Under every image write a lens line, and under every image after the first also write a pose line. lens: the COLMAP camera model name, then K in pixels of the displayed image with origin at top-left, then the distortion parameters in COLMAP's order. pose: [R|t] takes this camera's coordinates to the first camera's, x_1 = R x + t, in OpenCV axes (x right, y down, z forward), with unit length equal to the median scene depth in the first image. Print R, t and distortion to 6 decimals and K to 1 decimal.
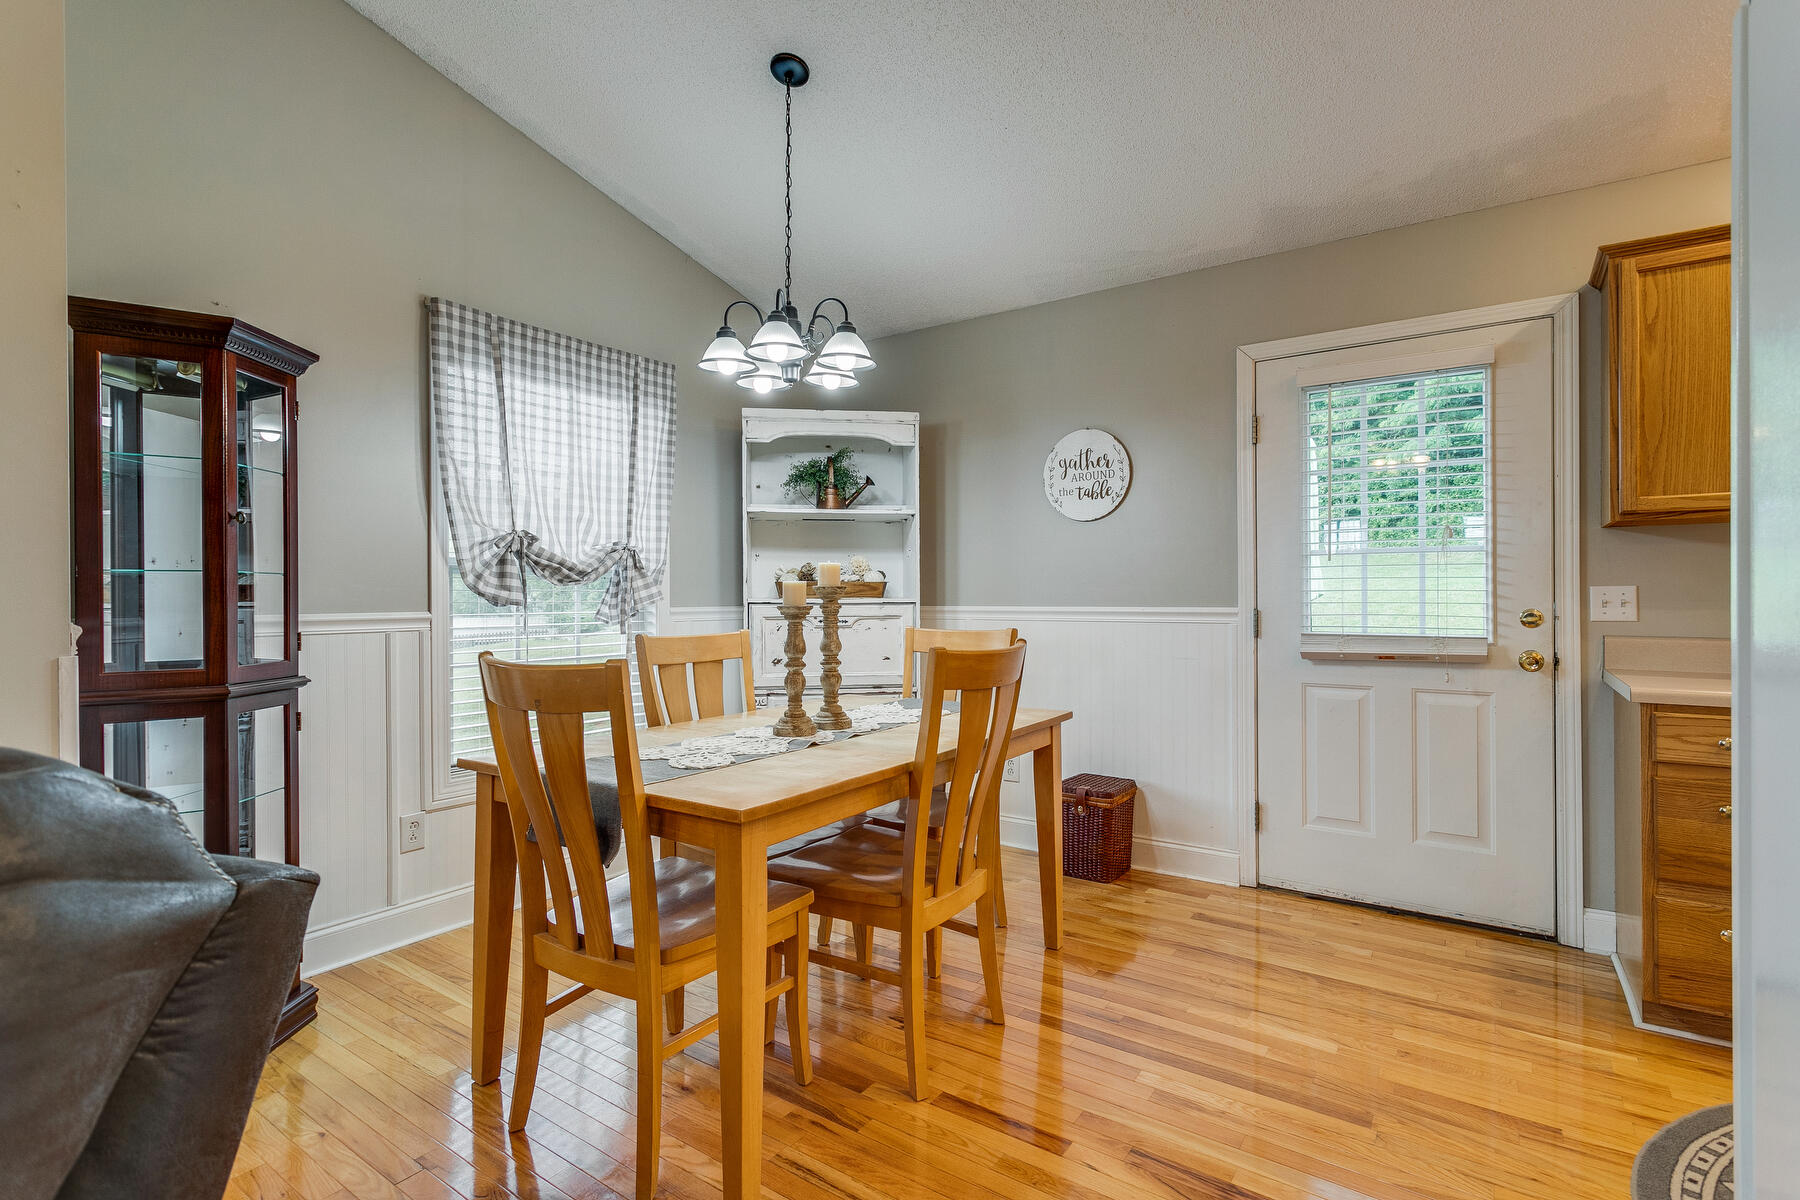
lens RADIAL K [[855.8, 0, 901.1], [0, 855.8, 595.0], [0, 0, 1]] dist [0.003020, 0.001003]
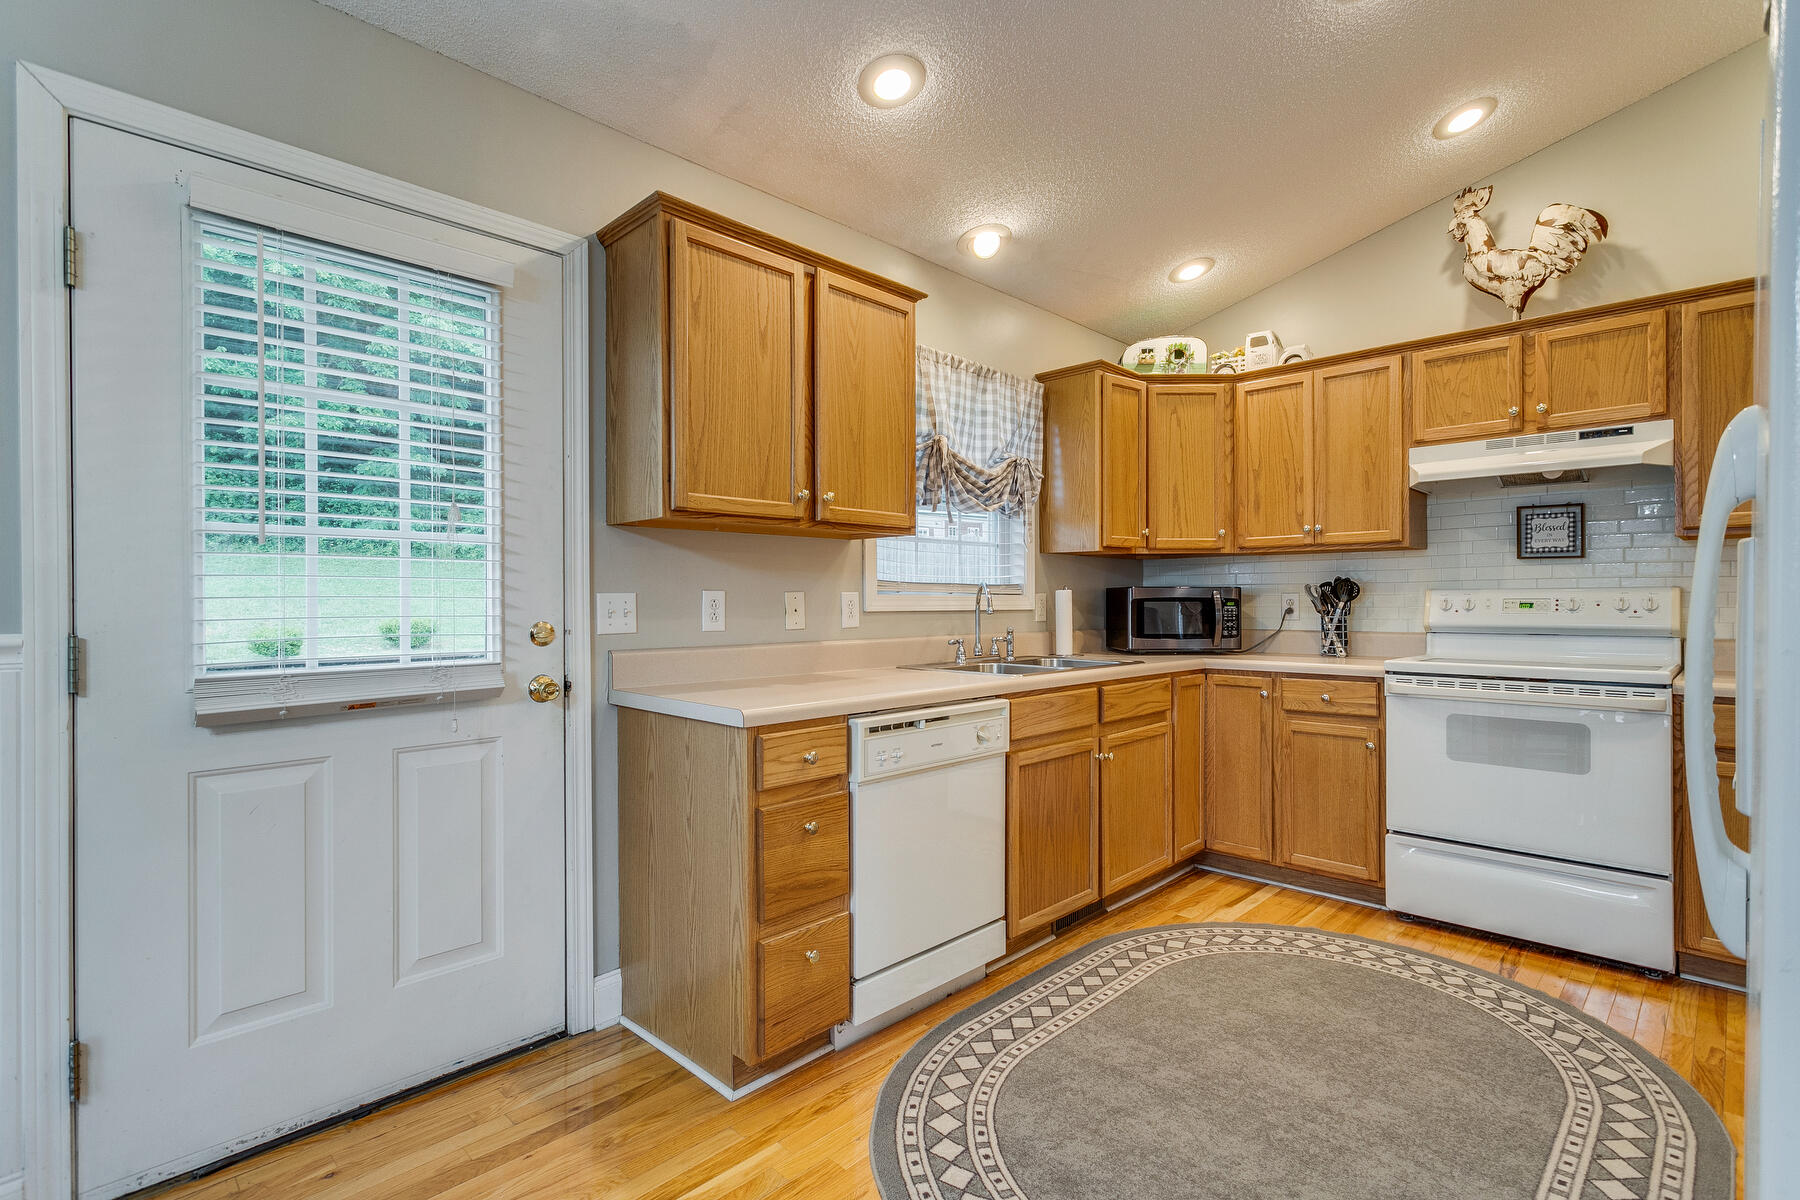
lens RADIAL K [[855.8, 0, 901.1], [0, 855.8, 595.0], [0, 0, 1]] dist [0.003020, 0.001003]
pose [[0.162346, 0.004512, 0.986724, 0.021210], [0.003075, 0.999982, -0.005078, -0.003041], [-0.986729, 0.003858, 0.162330, 0.559140]]
